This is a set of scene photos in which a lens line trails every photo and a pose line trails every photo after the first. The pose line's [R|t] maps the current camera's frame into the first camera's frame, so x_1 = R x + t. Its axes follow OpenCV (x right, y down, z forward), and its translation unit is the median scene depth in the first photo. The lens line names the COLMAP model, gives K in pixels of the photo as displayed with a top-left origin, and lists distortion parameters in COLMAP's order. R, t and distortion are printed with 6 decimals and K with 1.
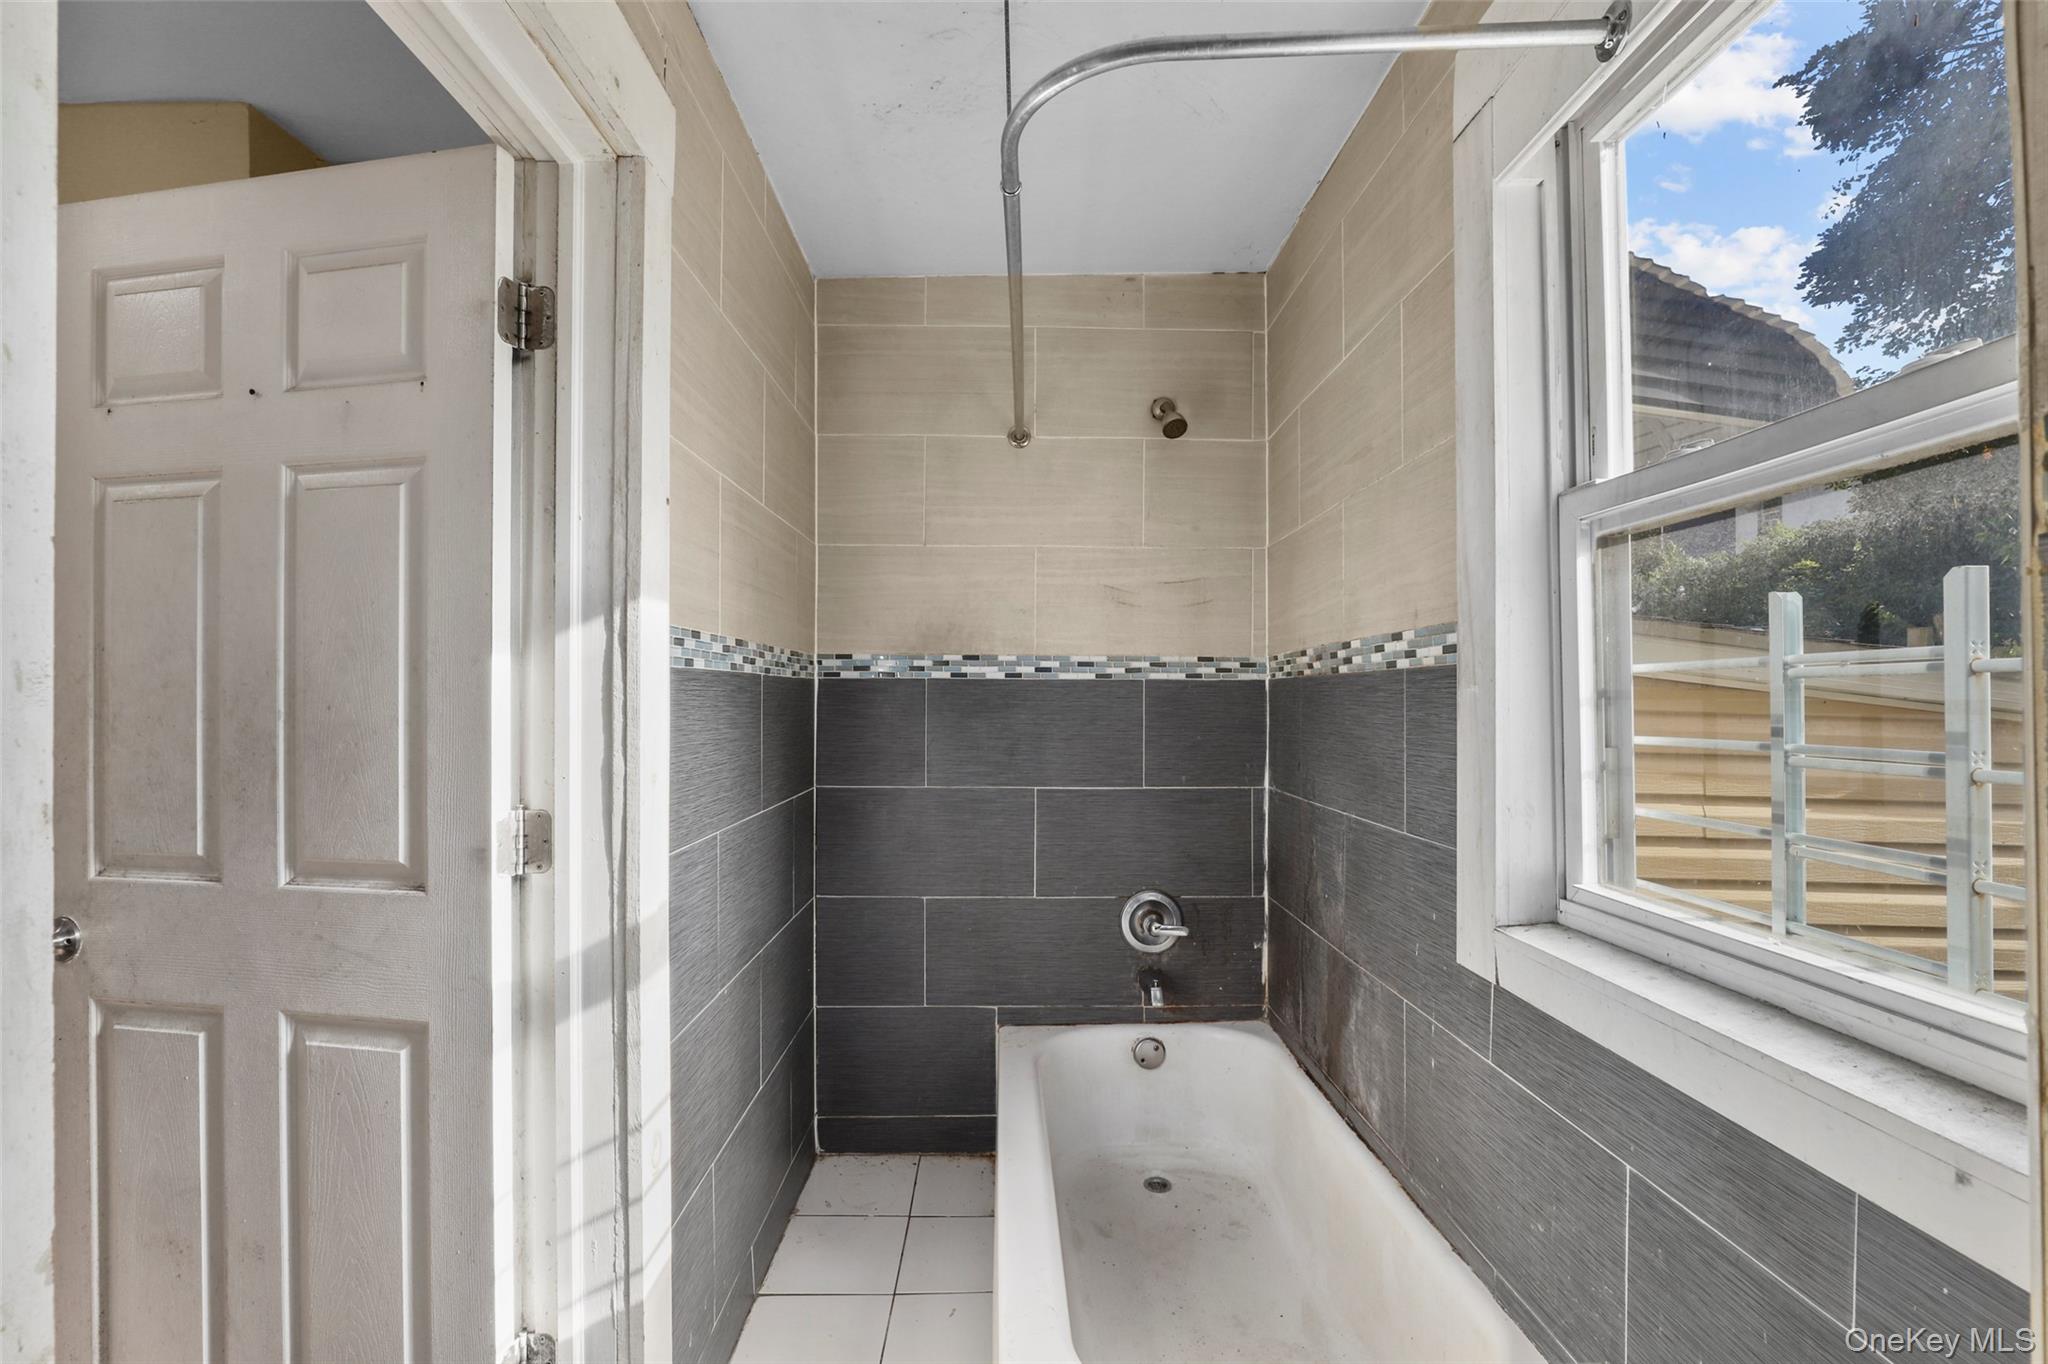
lens RADIAL K [[934.2, 0, 1023.6], [0, 934.2, 686.1], [0, 0, 1]] dist [-0.009246, 0.002736]
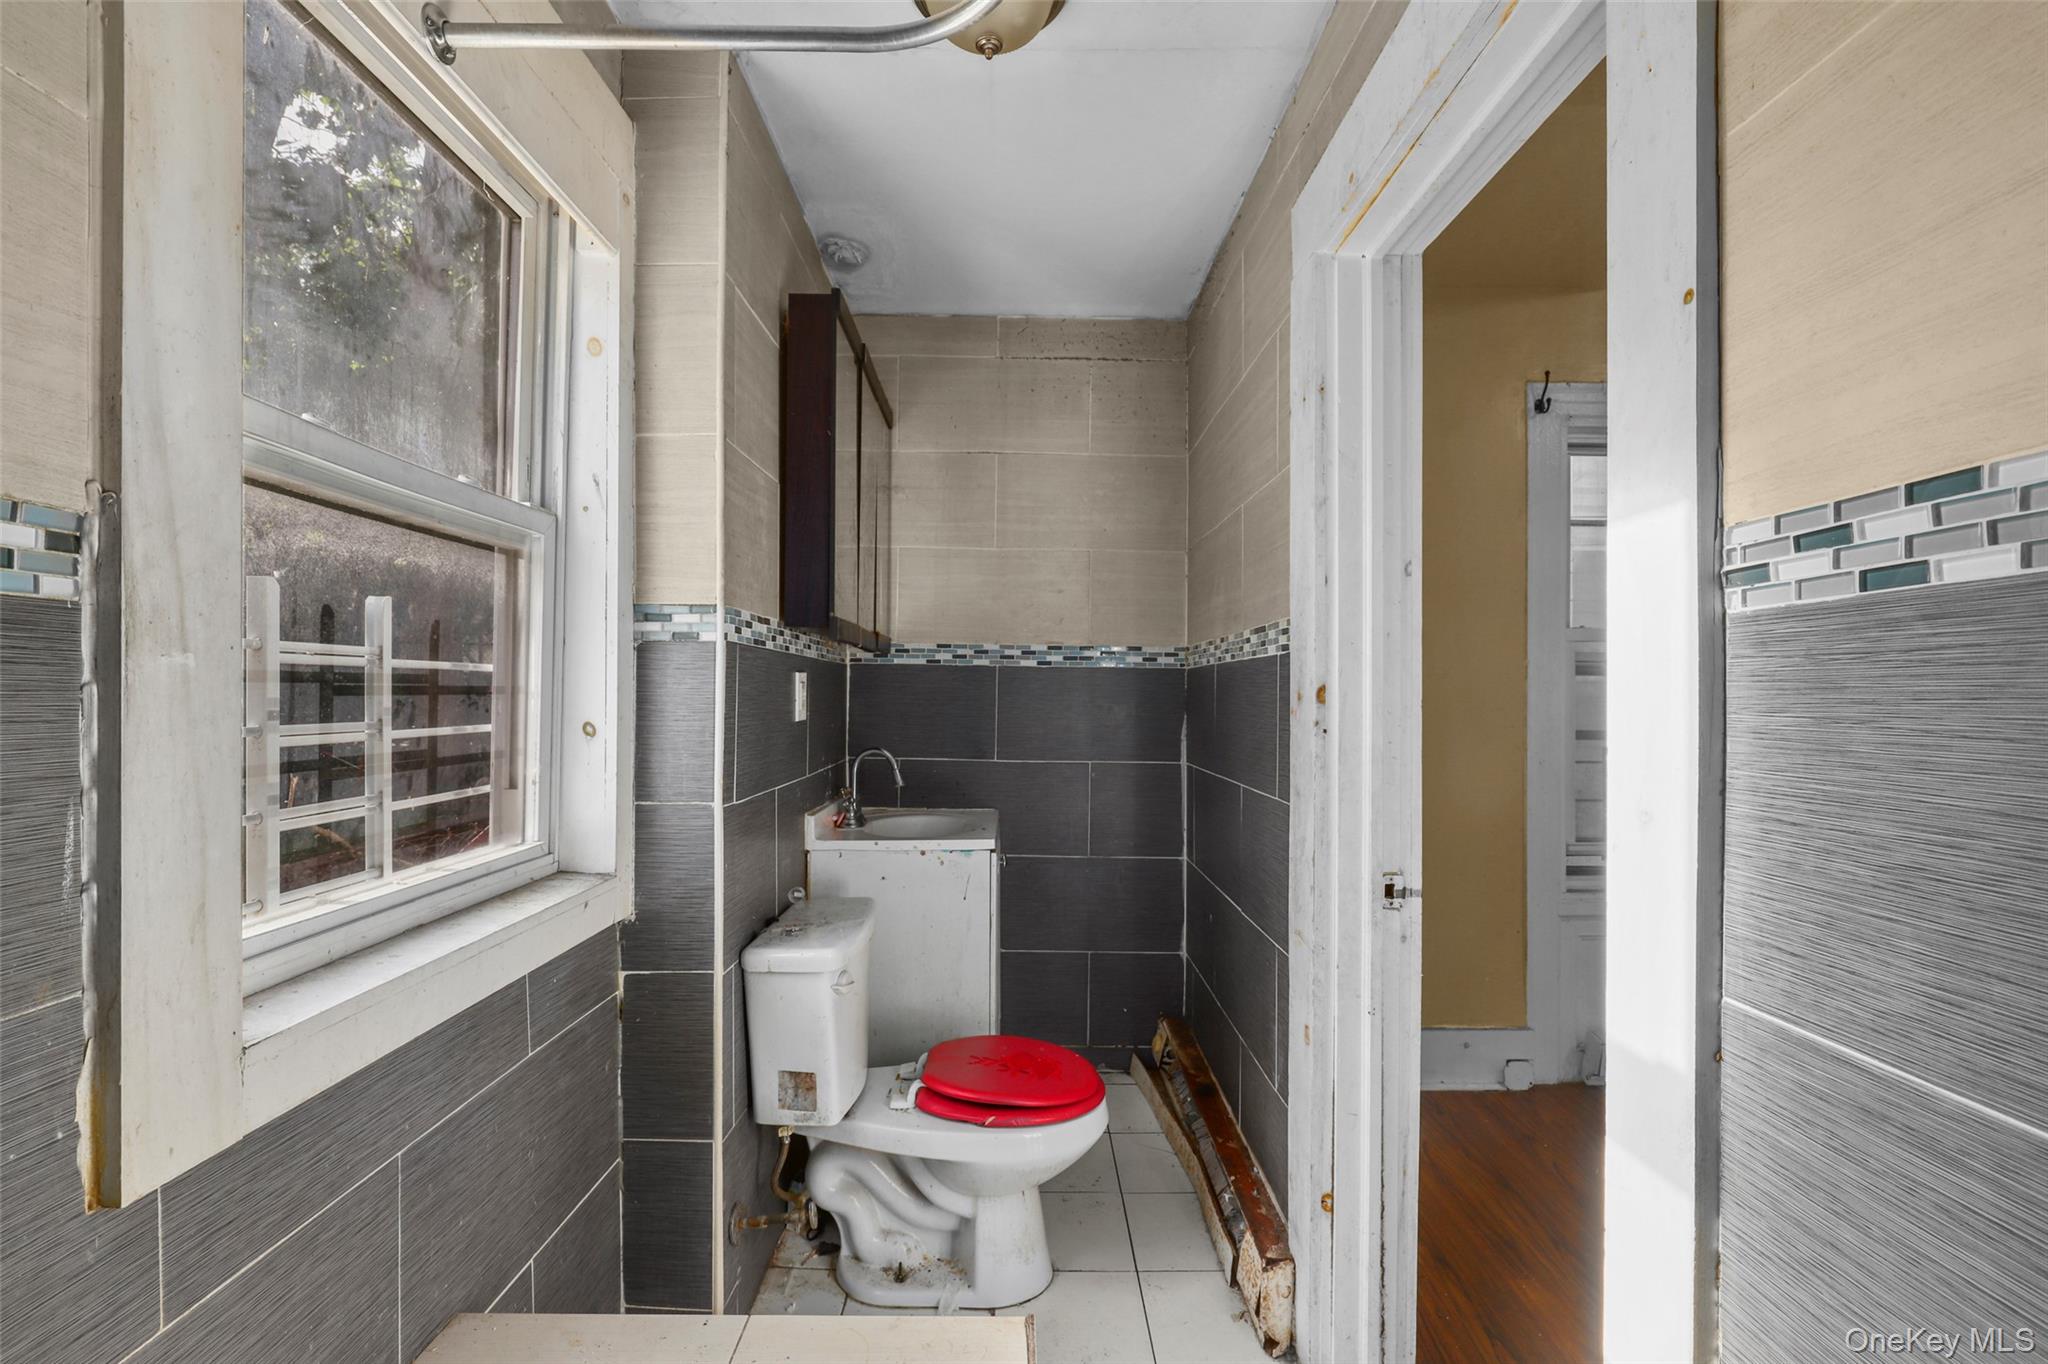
lens RADIAL K [[934.2, 0, 1024.0], [0, 934.2, 687.6], [0, 0, 1]] dist [-0.009246, 0.002736]
pose [[-0.999712, -0.007288, 0.022845, -0.038330], [-0.007515, 0.999923, -0.009858, 0.022271], [-0.022771, -0.010027, -0.999690, 1.989826]]
